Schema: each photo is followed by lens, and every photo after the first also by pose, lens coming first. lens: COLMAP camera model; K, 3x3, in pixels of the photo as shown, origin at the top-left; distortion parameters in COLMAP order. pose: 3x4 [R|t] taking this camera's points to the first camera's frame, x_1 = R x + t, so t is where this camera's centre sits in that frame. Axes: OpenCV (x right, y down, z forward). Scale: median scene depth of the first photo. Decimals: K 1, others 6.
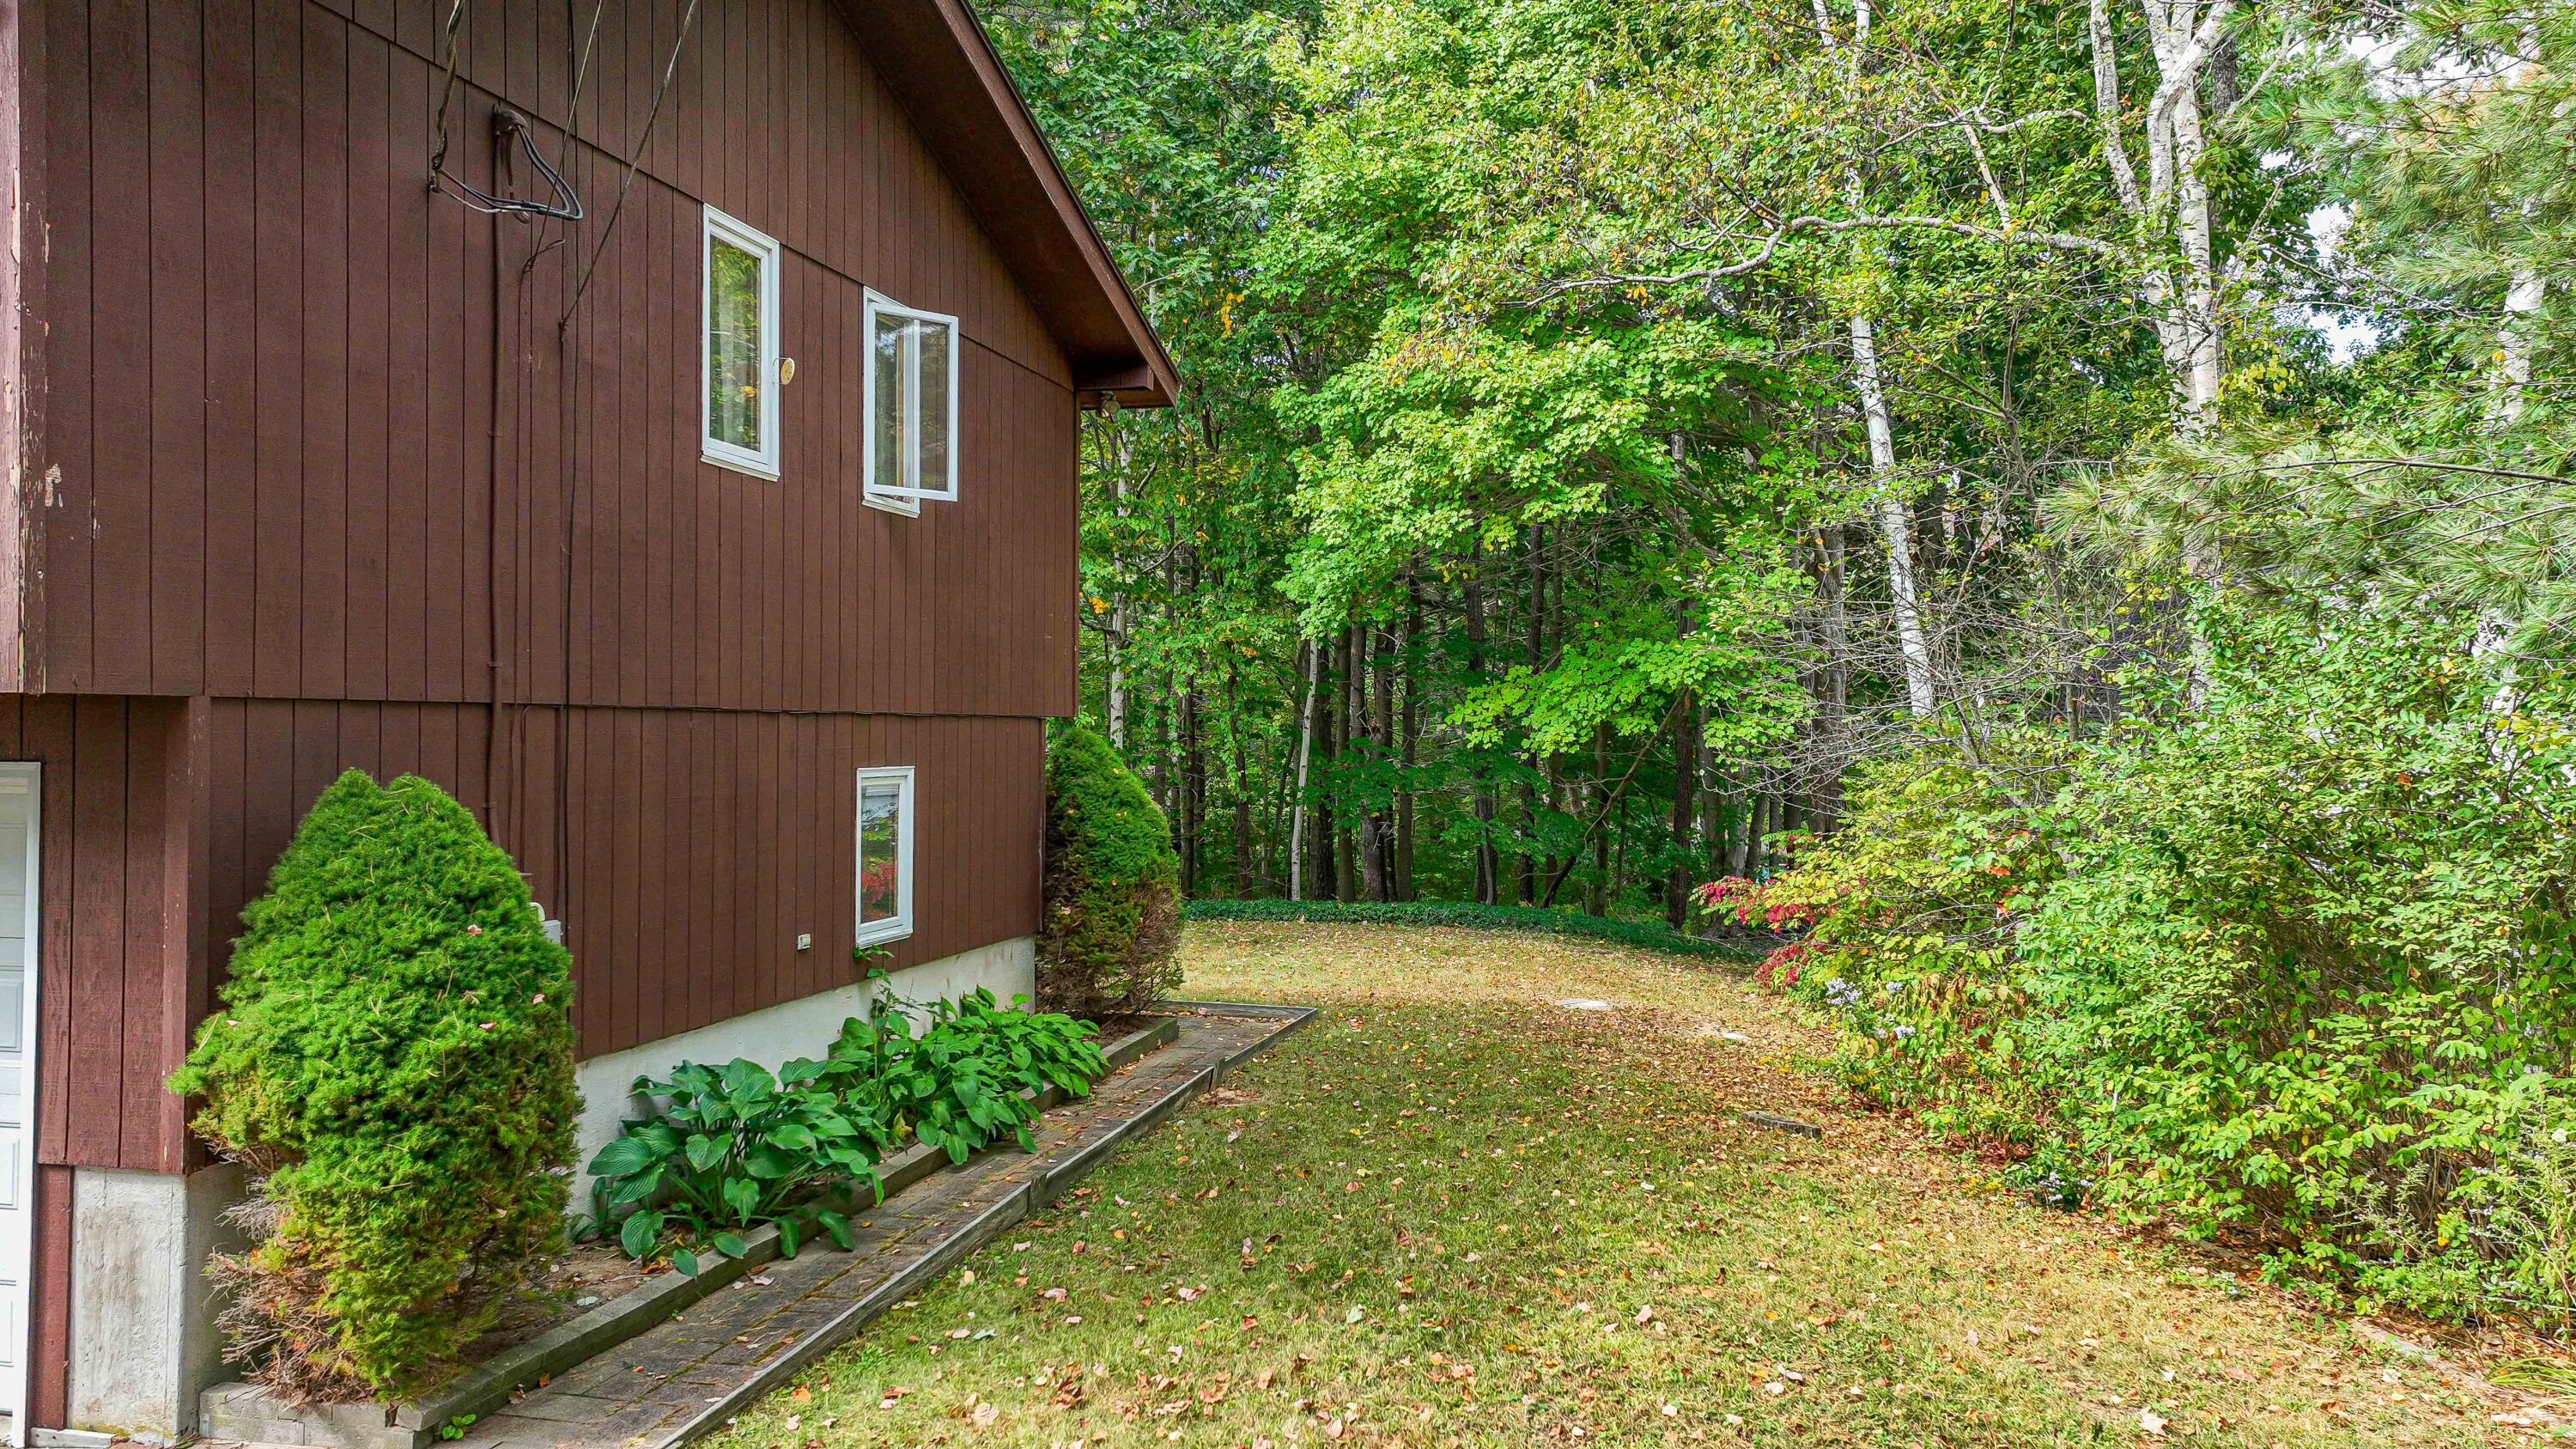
lens RADIAL K [[1831.3, 0, 1281.2], [0, 1831.3, 707.8], [0, 0, 1]] dist [0.022501, 0.000968]
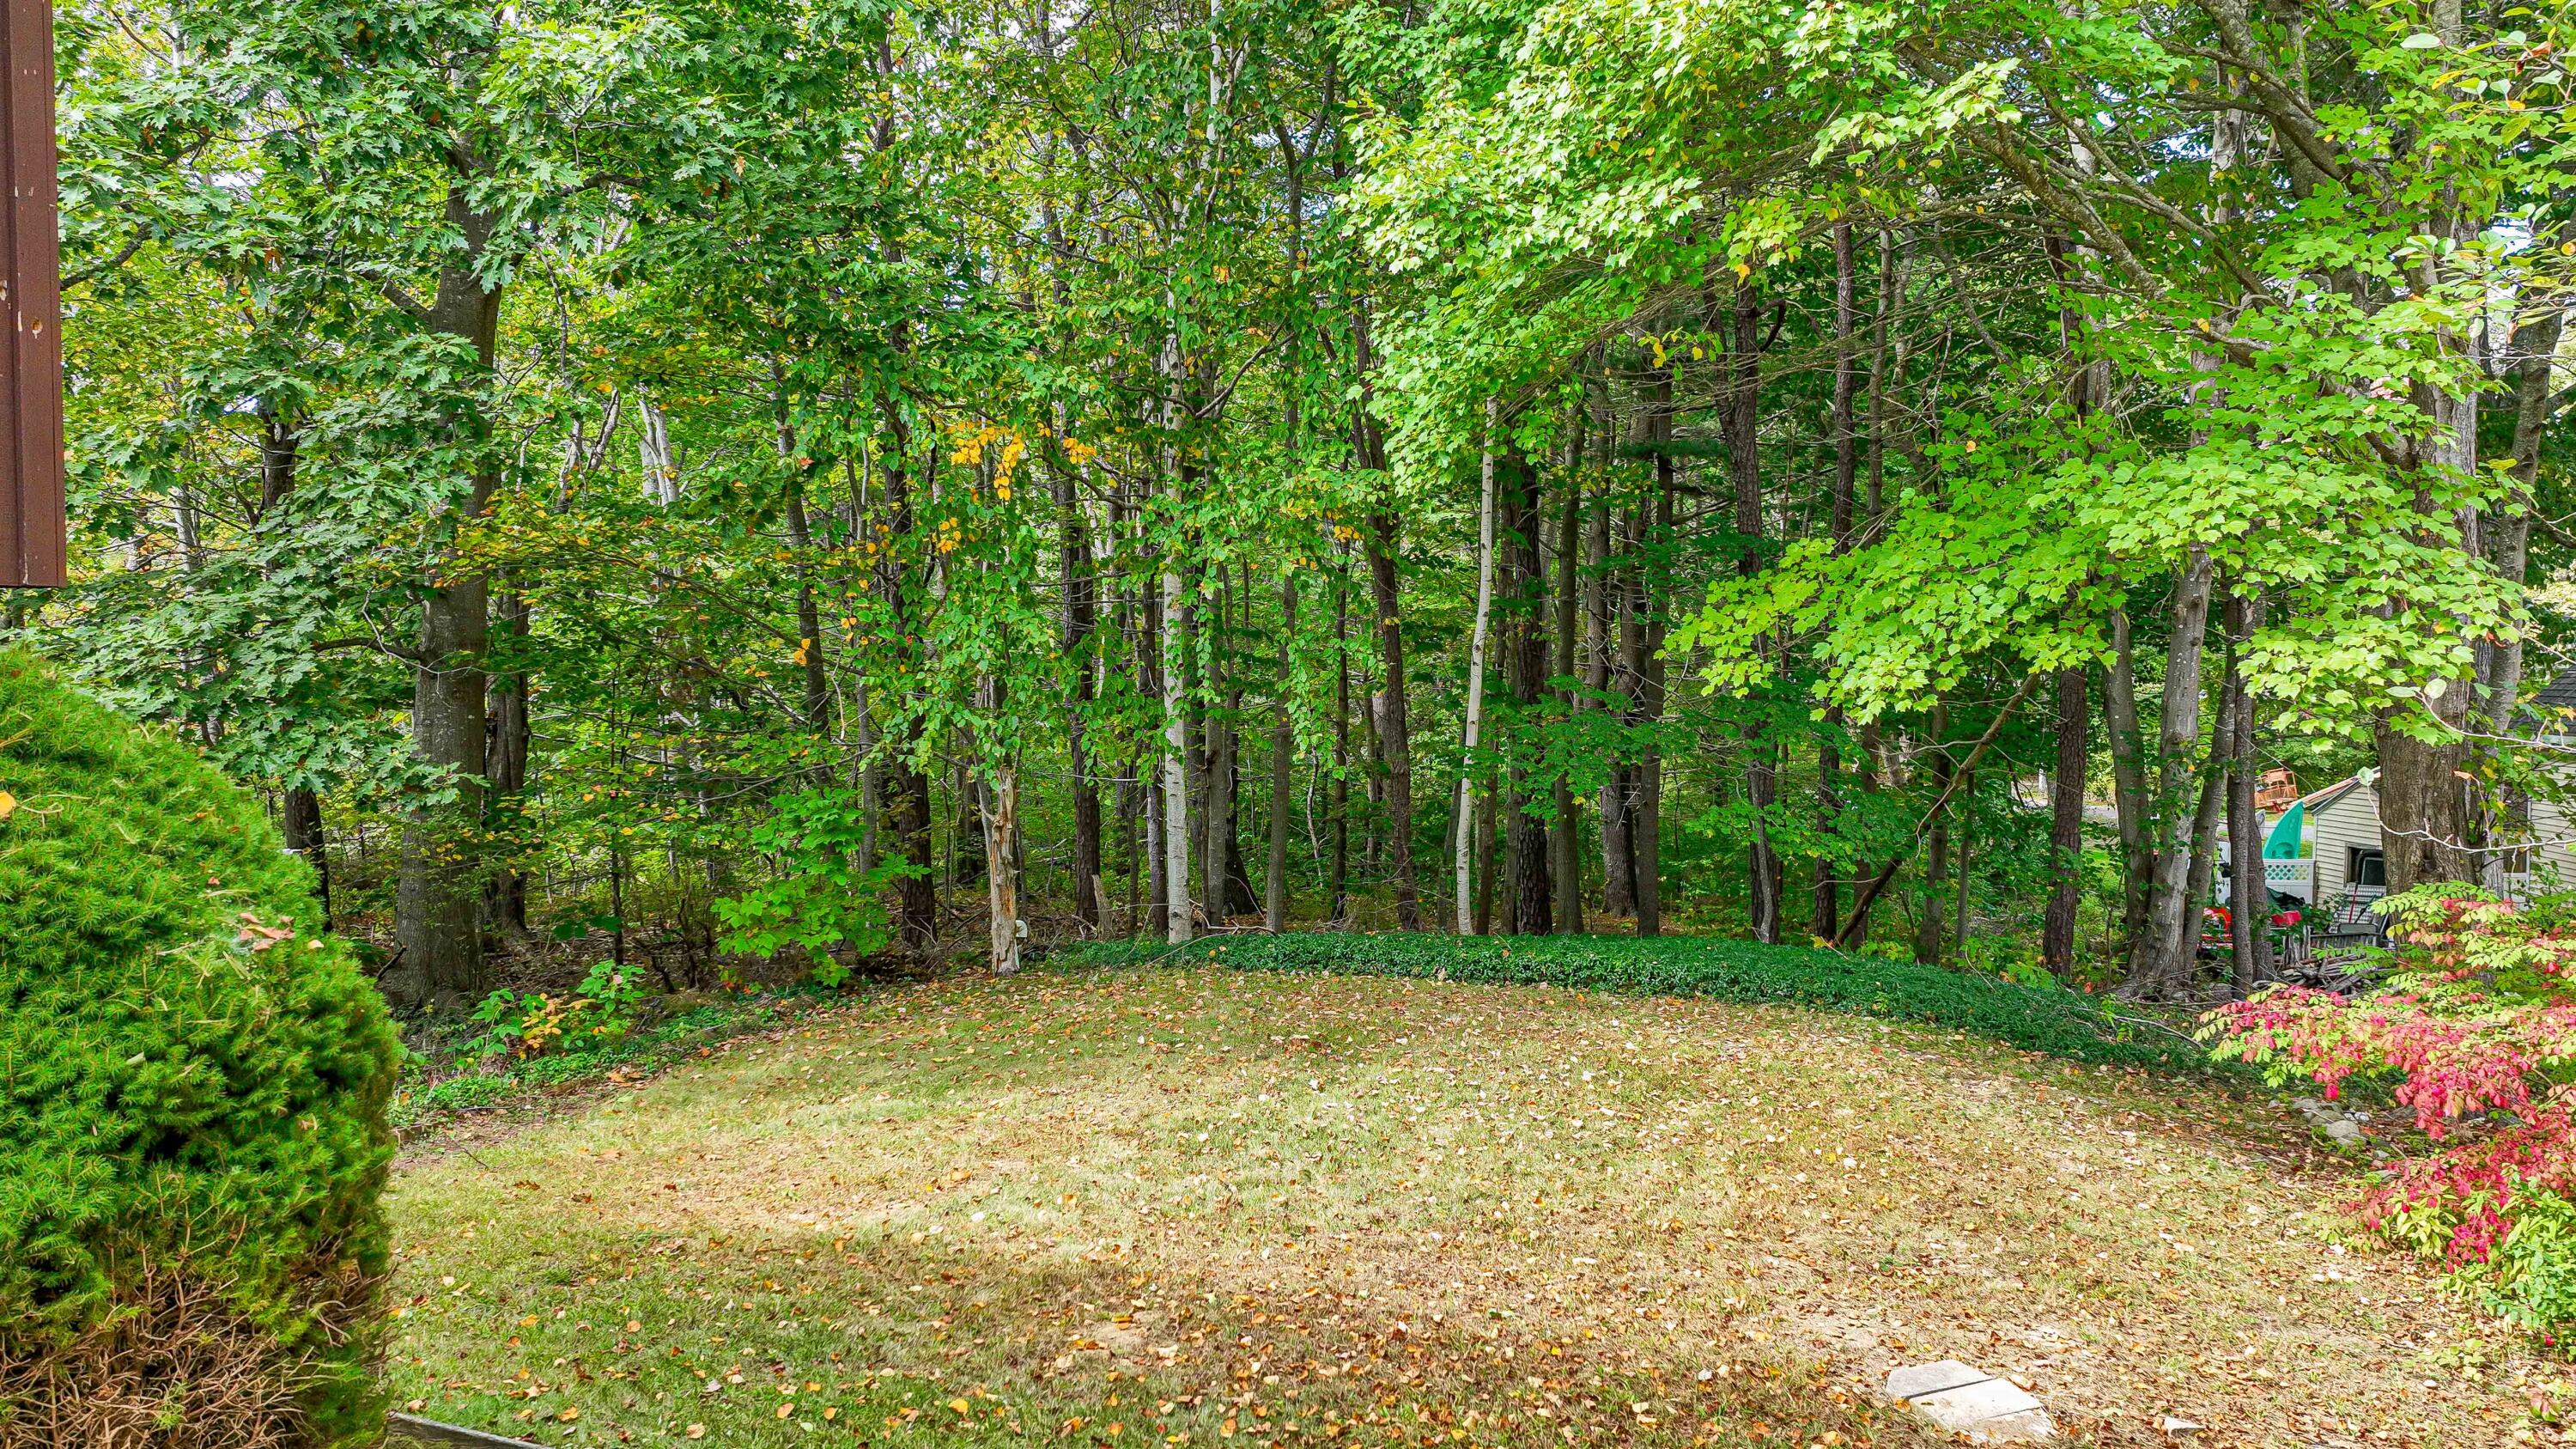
lens RADIAL K [[1870.1, 0, 1288.0], [0, 1870.1, 724.5], [0, 0, 1]] dist [-0.009761, -0.002380]
pose [[0.988977, 0.001130, -0.148068, 0.070623], [0.004596, 0.999255, 0.038318, 0.009427], [0.148001, -0.038576, 0.988235, 0.513322]]
